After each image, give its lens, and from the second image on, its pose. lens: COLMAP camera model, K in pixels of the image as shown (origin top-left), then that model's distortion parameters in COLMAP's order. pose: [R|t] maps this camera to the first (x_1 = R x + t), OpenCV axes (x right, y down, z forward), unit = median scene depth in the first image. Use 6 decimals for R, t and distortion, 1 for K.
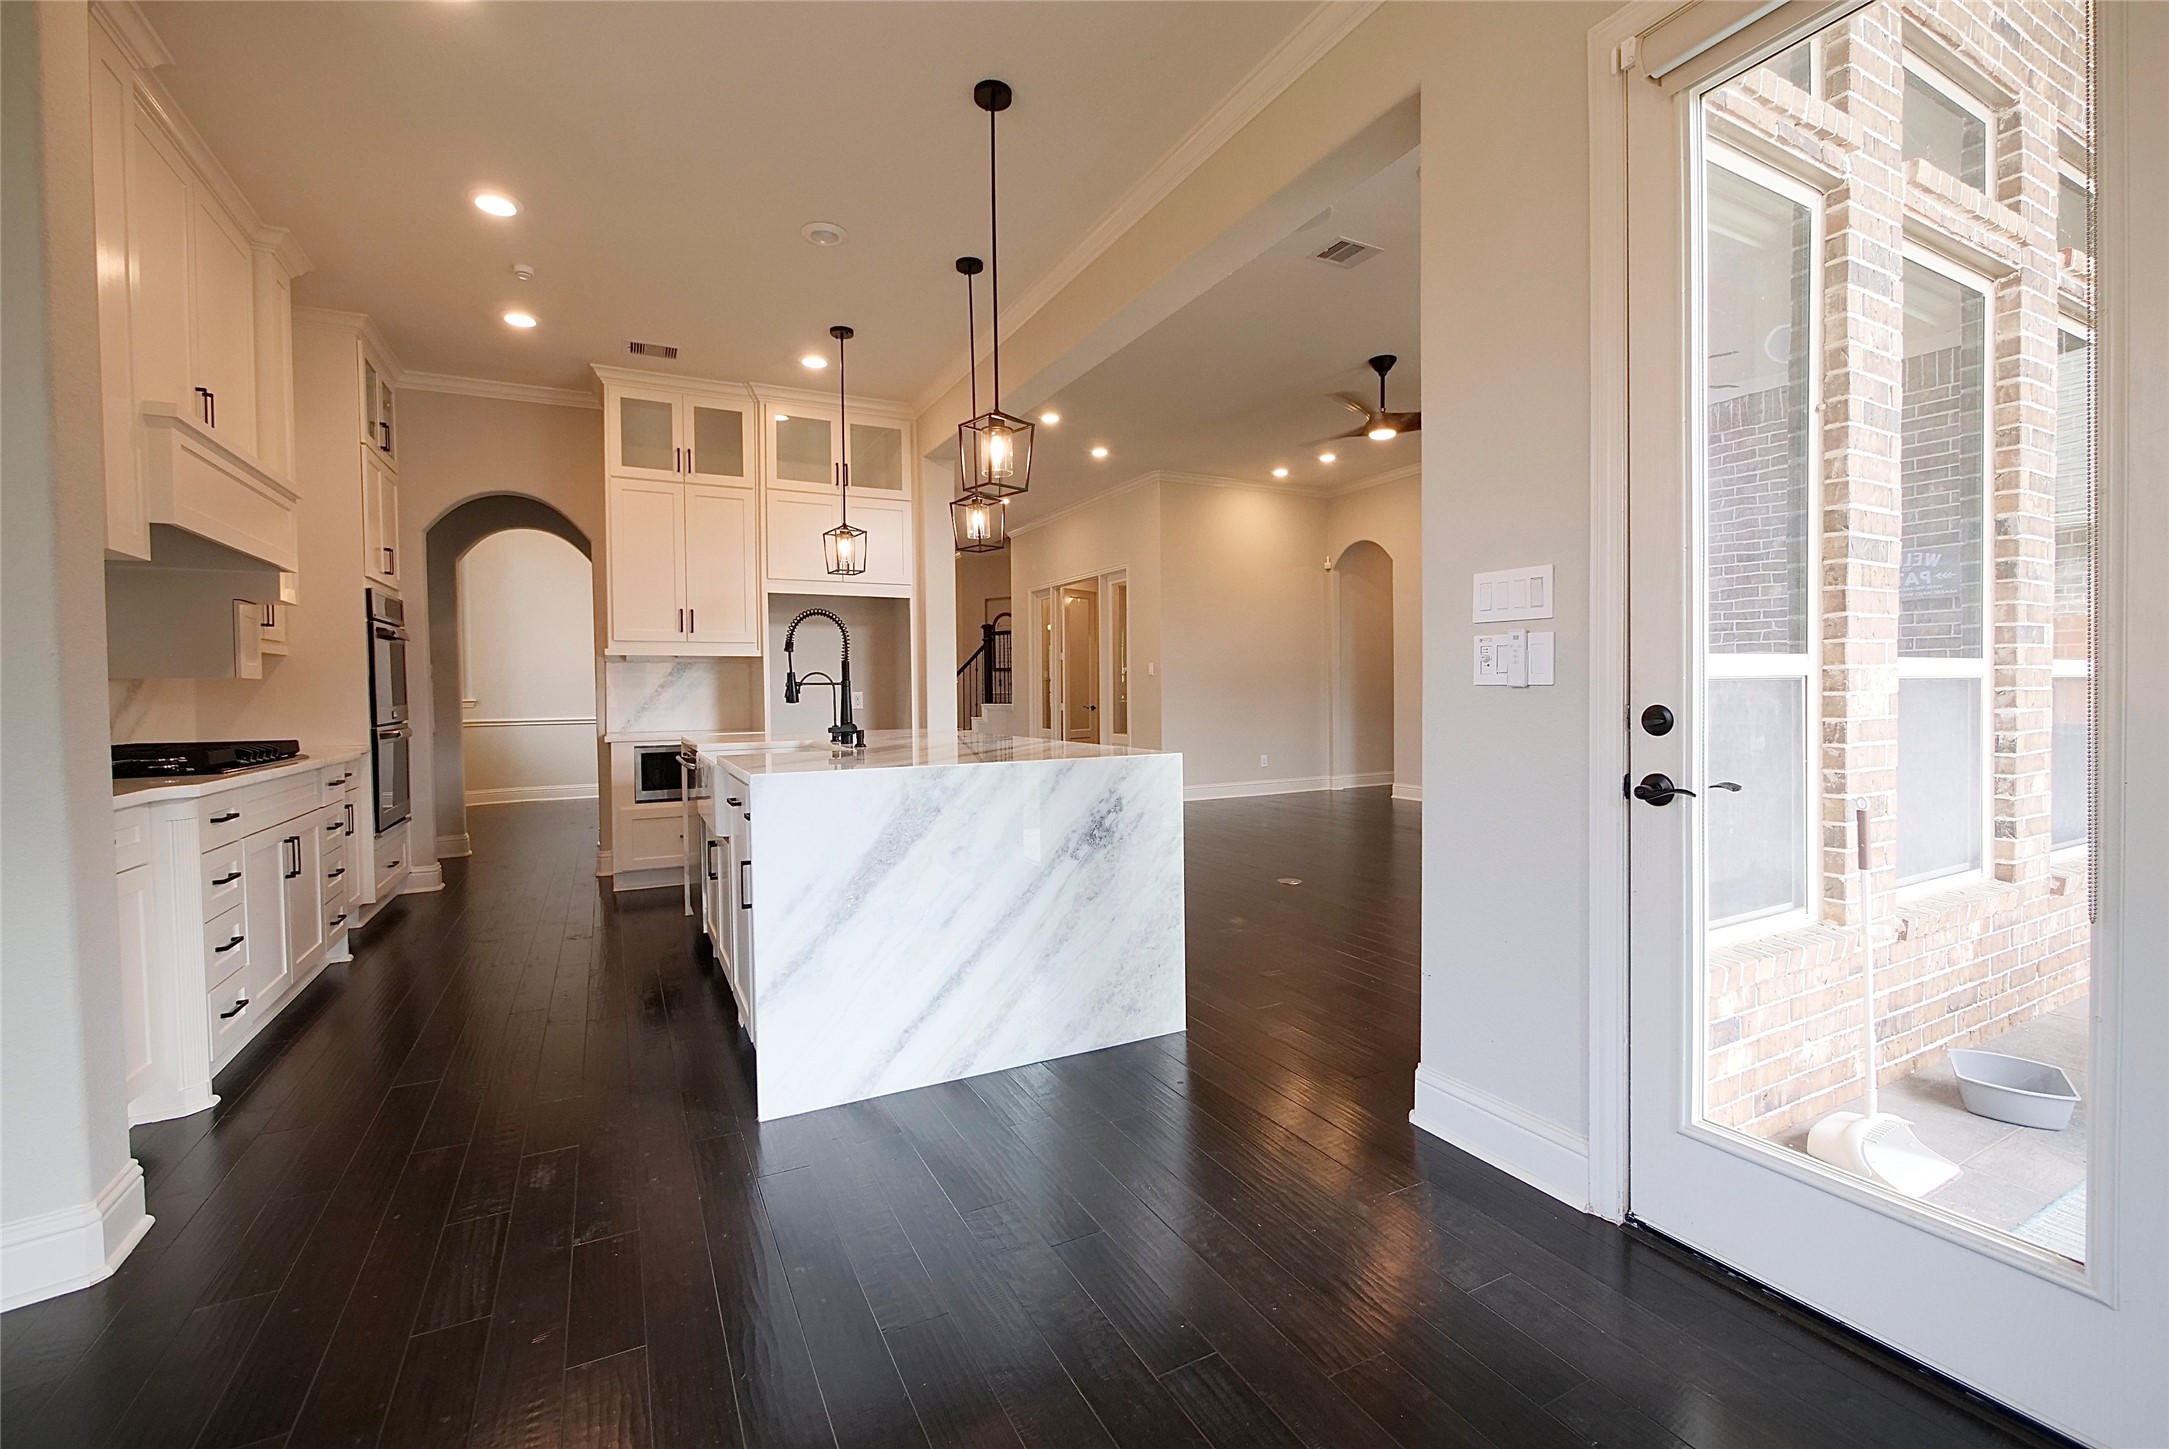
lens RADIAL K [[918.9, 0, 1082.2], [0, 918.9, 712.5], [0, 0, 1]] dist [-0.005649, 0.000690]
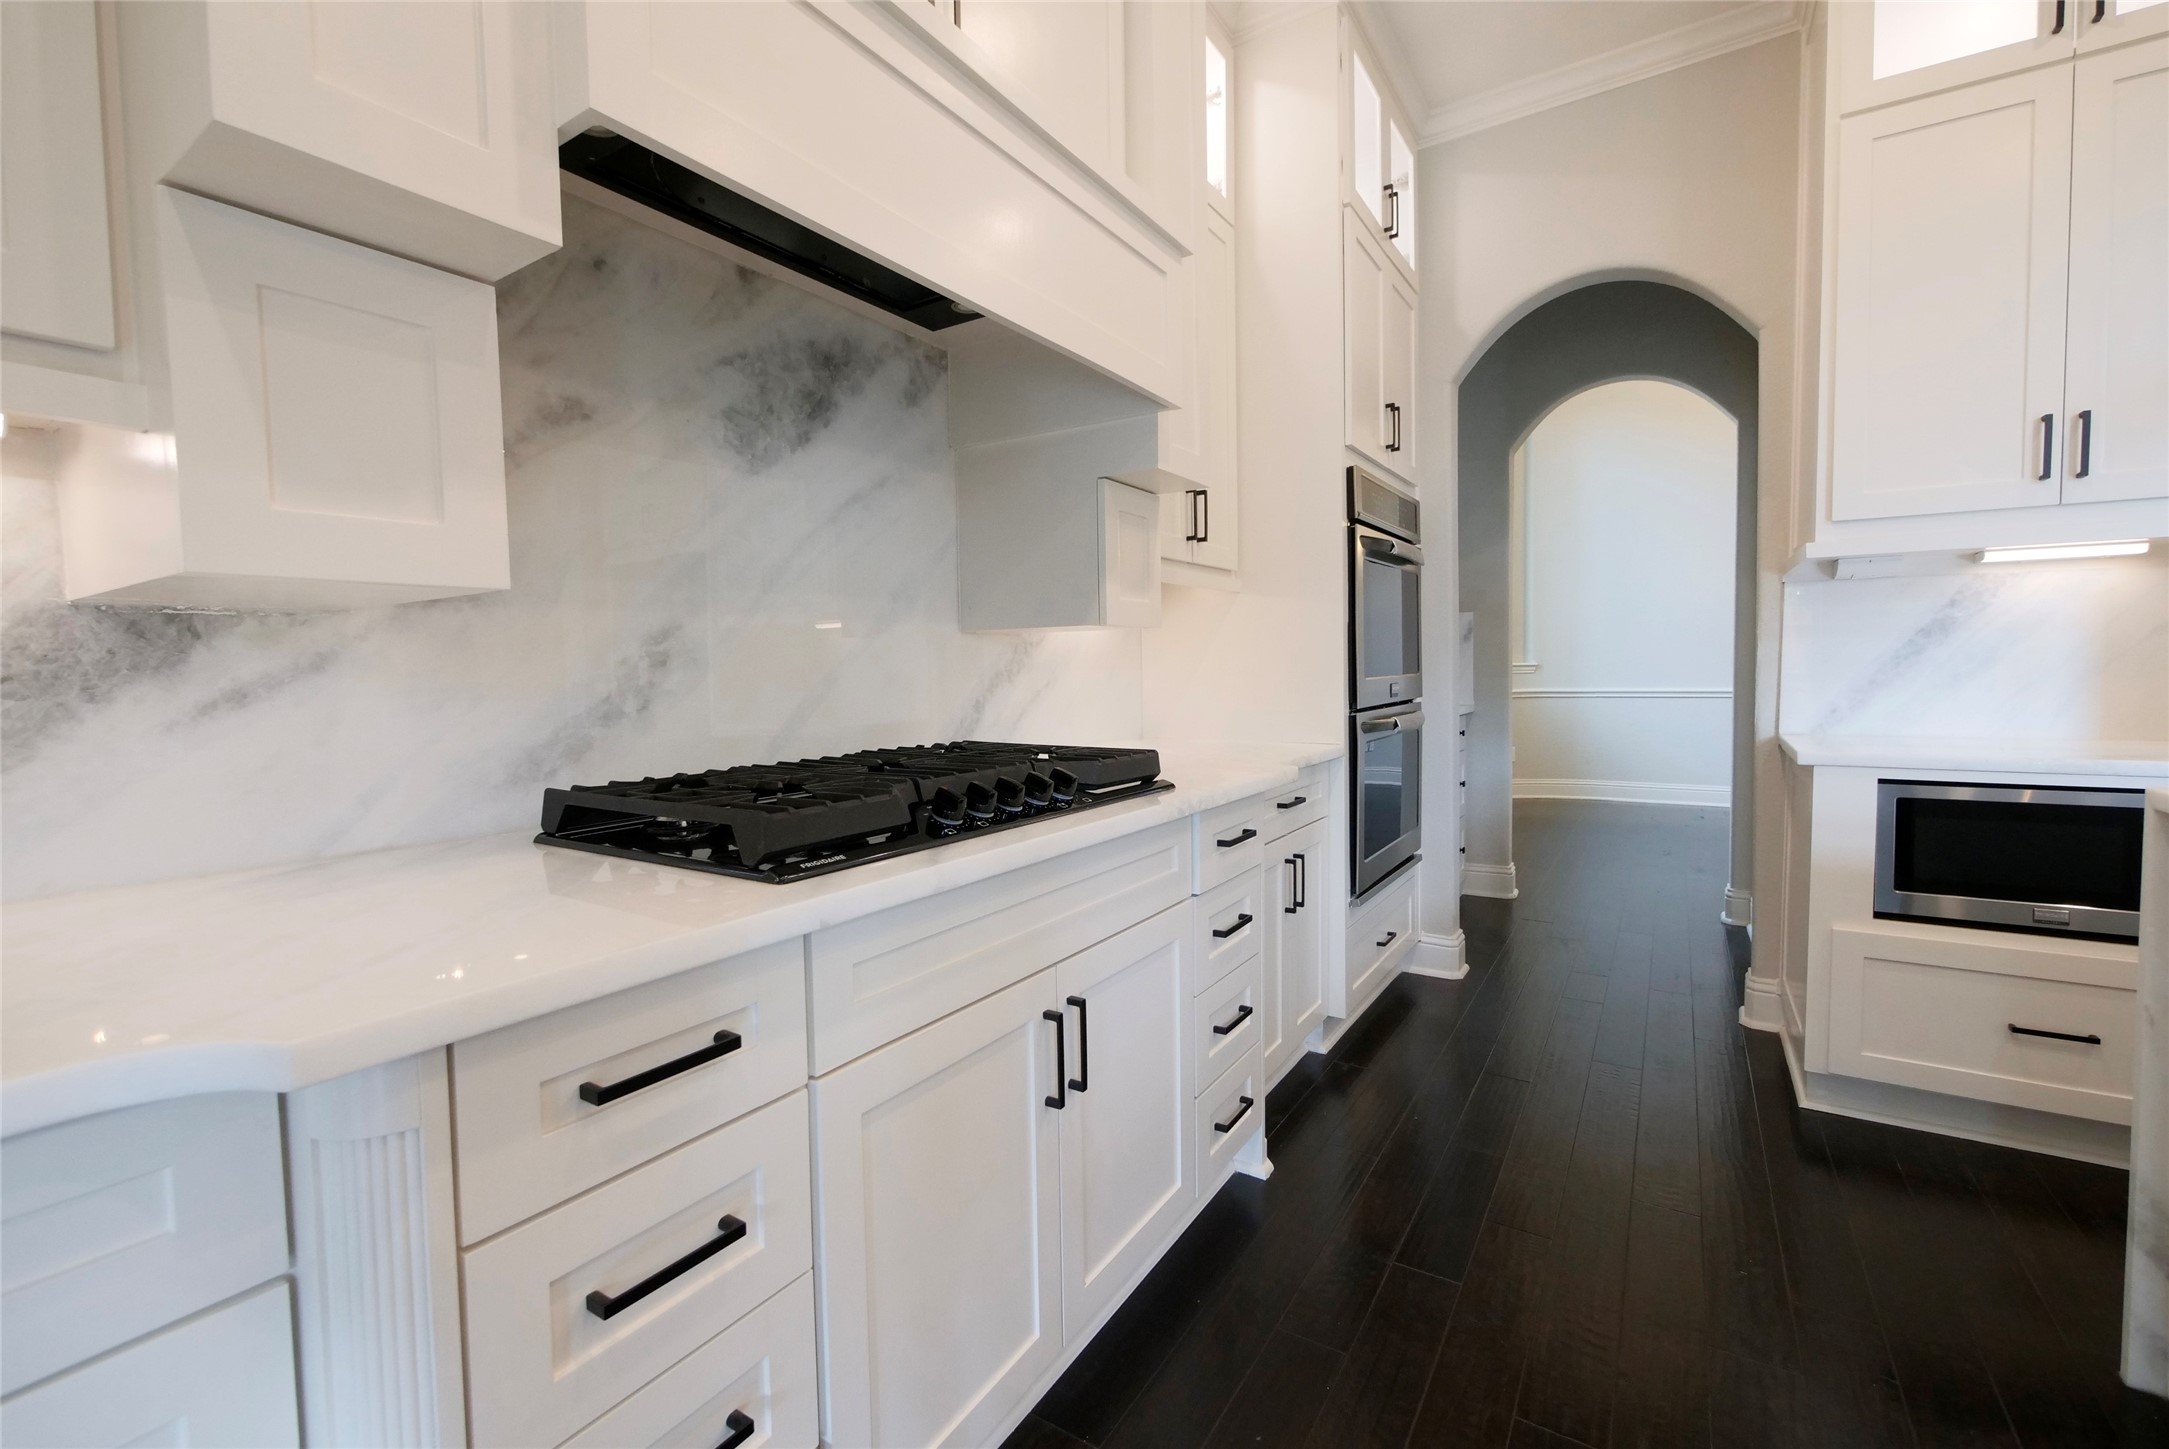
lens RADIAL K [[918.9, 0, 1082.2], [0, 918.9, 712.5], [0, 0, 1]] dist [-0.005649, 0.000690]
pose [[0.497070, 0.045679, -0.866507, -0.535563], [-0.010693, 0.998860, 0.046522, -0.012962], [0.867644, -0.013859, 0.496992, 0.843442]]
